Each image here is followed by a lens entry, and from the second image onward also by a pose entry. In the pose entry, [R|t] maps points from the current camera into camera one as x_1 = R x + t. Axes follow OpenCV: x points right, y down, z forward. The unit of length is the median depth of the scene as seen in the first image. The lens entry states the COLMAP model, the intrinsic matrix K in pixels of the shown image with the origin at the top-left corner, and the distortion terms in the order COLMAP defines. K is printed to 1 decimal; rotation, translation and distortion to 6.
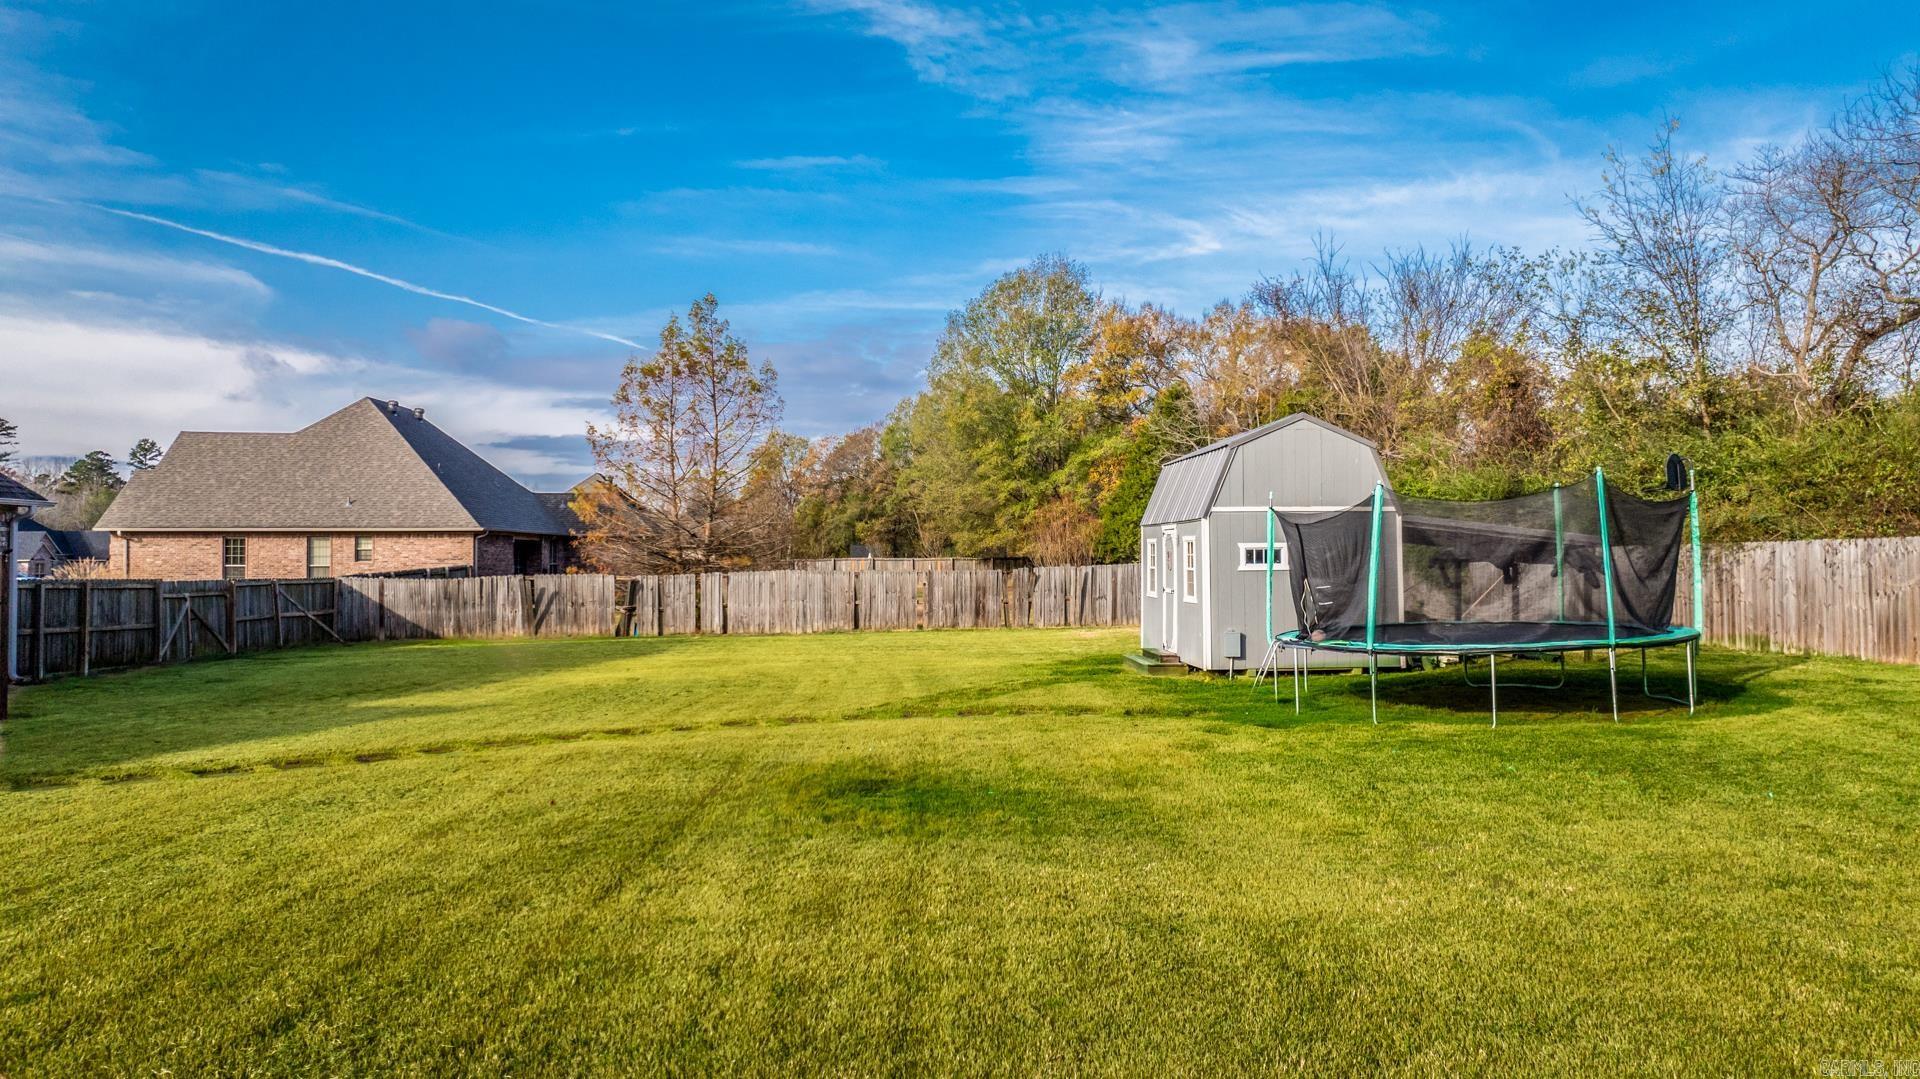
lens RADIAL K [[1346.2, 0, 960.0], [0, 1346.2, 539.5], [0, 0, 1]] dist [-0.008721, -0.003948]
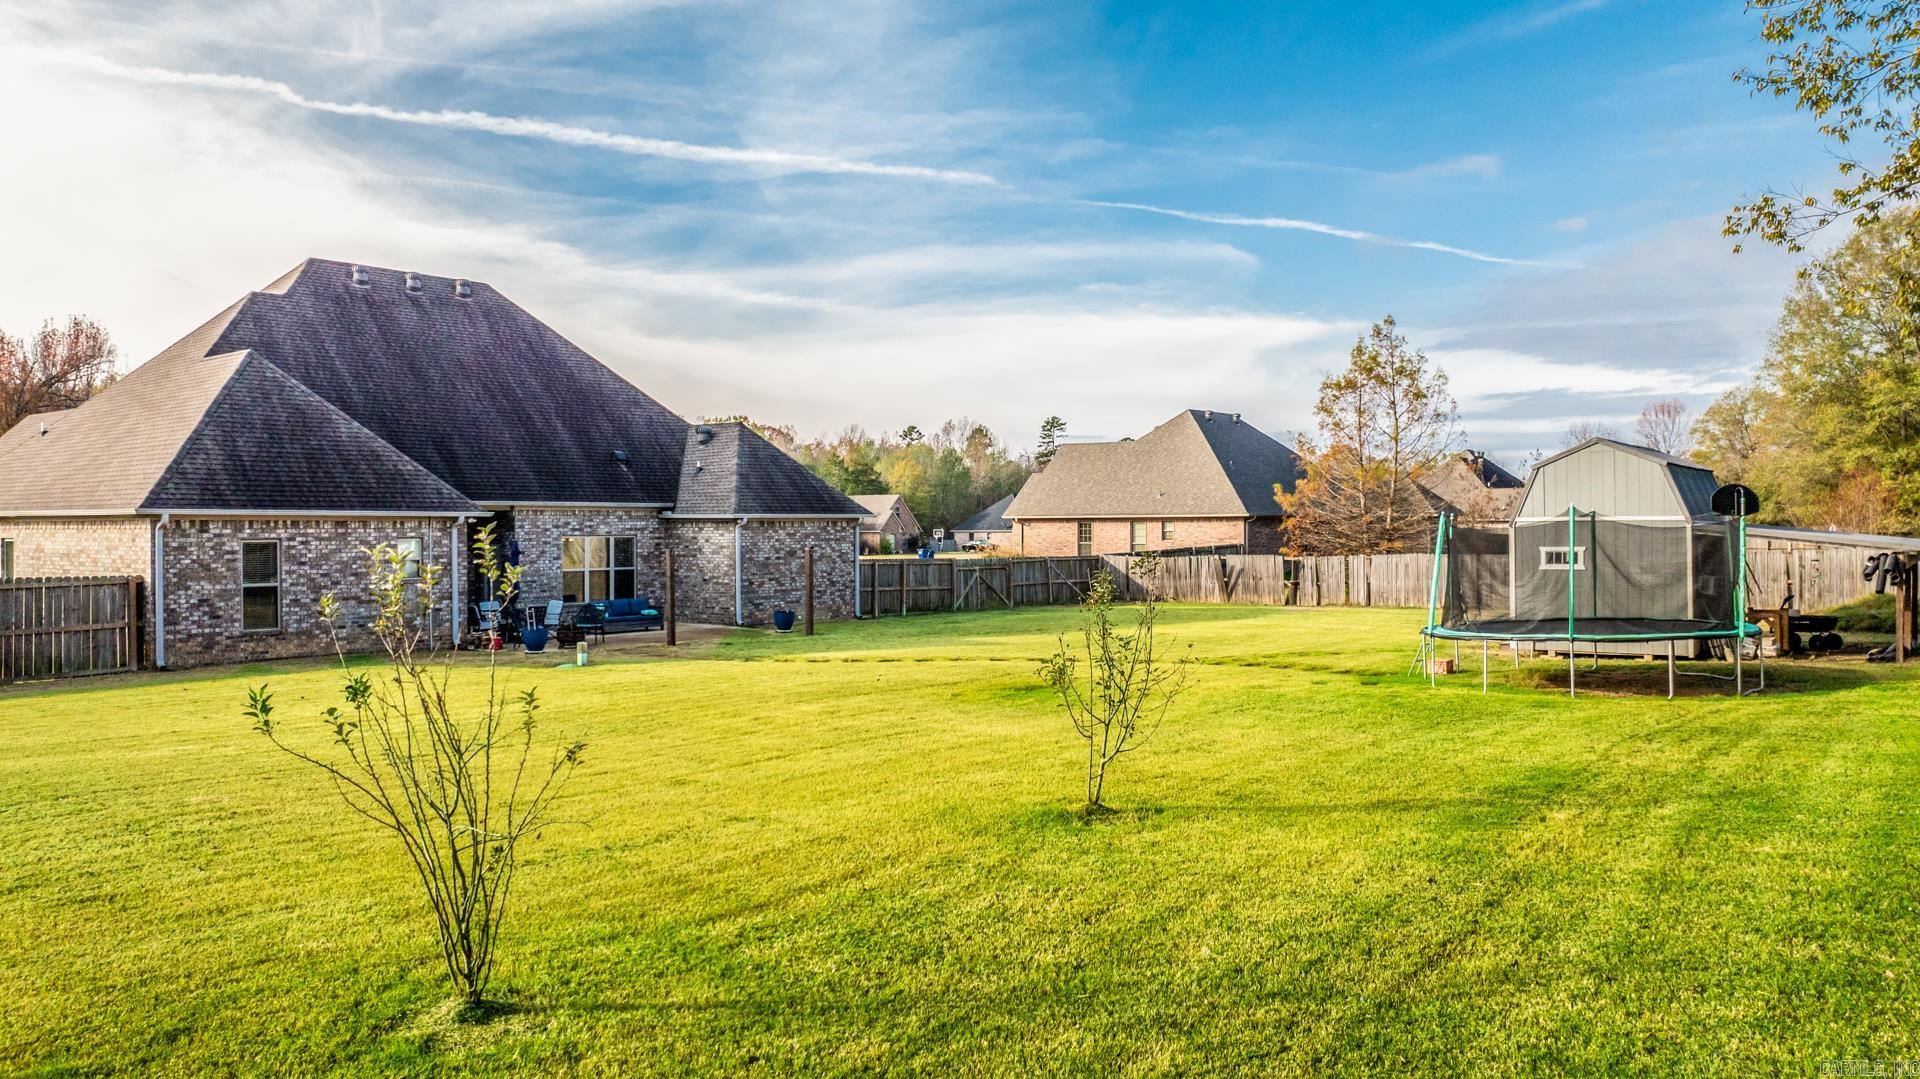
lens RADIAL K [[1346.2, 0, 960.0], [0, 1346.2, 539.5], [0, 0, 1]] dist [-0.008721, -0.003948]
pose [[0.750825, 0.005522, -0.660478, 0.350234], [0.012787, 0.999656, 0.022894, -0.021973], [0.660377, -0.025635, 0.750496, -0.149021]]
